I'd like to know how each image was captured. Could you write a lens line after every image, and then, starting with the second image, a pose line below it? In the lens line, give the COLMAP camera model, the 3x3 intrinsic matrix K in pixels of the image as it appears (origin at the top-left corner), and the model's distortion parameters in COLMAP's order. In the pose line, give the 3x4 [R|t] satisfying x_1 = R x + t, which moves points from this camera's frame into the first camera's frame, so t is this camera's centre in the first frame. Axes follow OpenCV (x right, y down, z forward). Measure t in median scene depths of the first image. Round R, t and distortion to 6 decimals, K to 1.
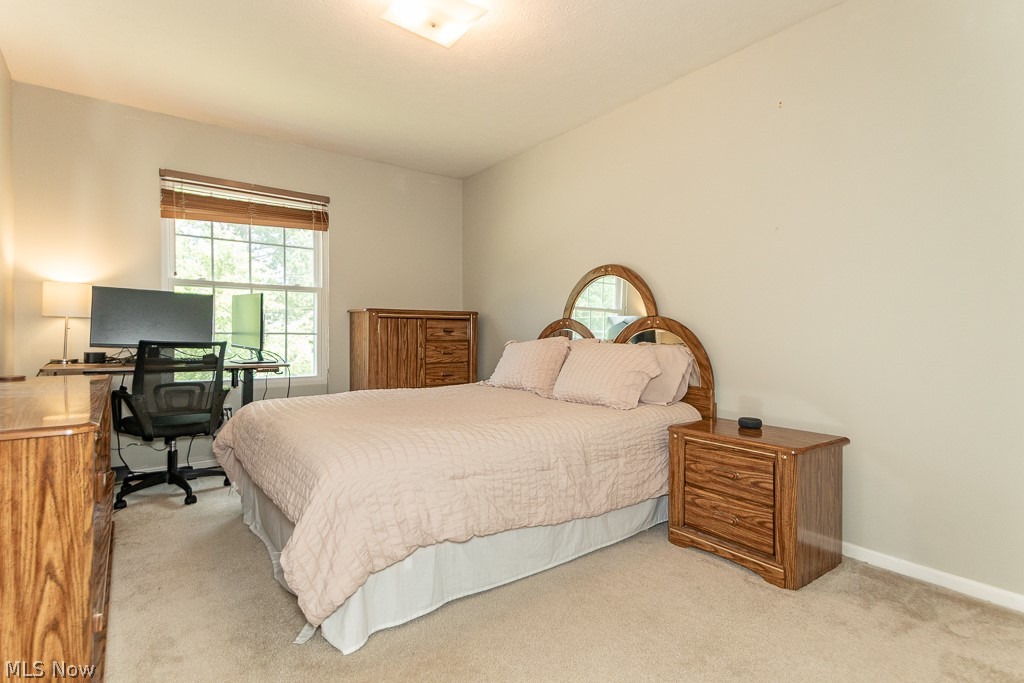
lens RADIAL K [[520.6, 0, 512.3], [0, 520.6, 337.5], [0, 0, 1]] dist [0.049755, -0.007248]
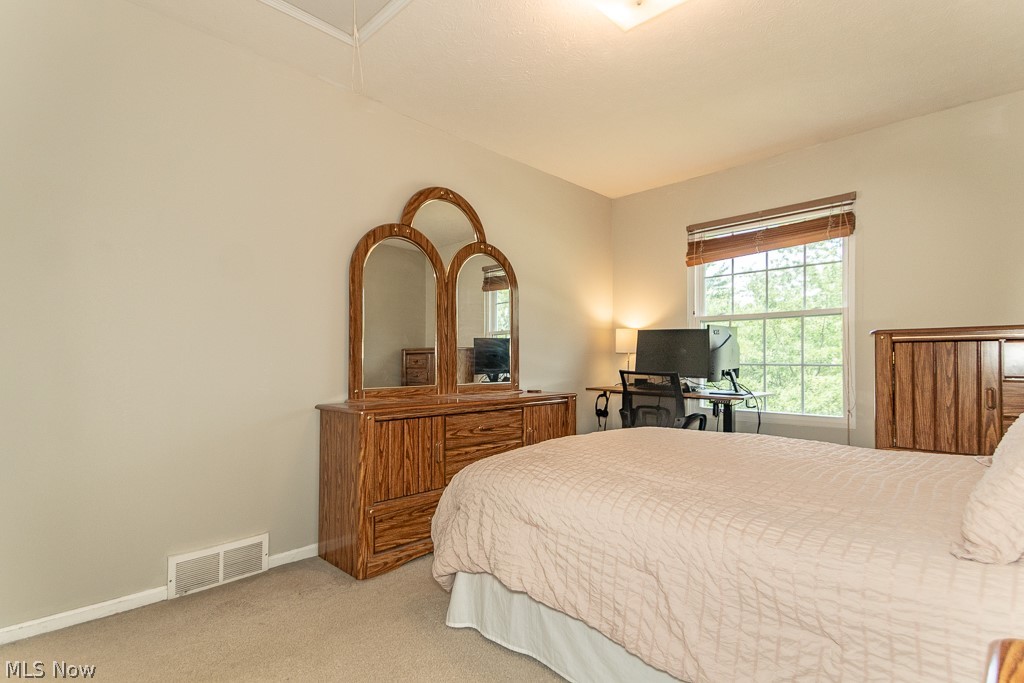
lens RADIAL K [[520.6, 0, 520.4], [0, 520.6, 360.4], [0, 0, 1]] dist [0.049755, -0.007248]
pose [[0.125463, -0.004938, -0.992086, 0.440806], [-0.009335, 0.999937, -0.006158, -0.006186], [0.992054, 0.010033, 0.125410, 0.476348]]
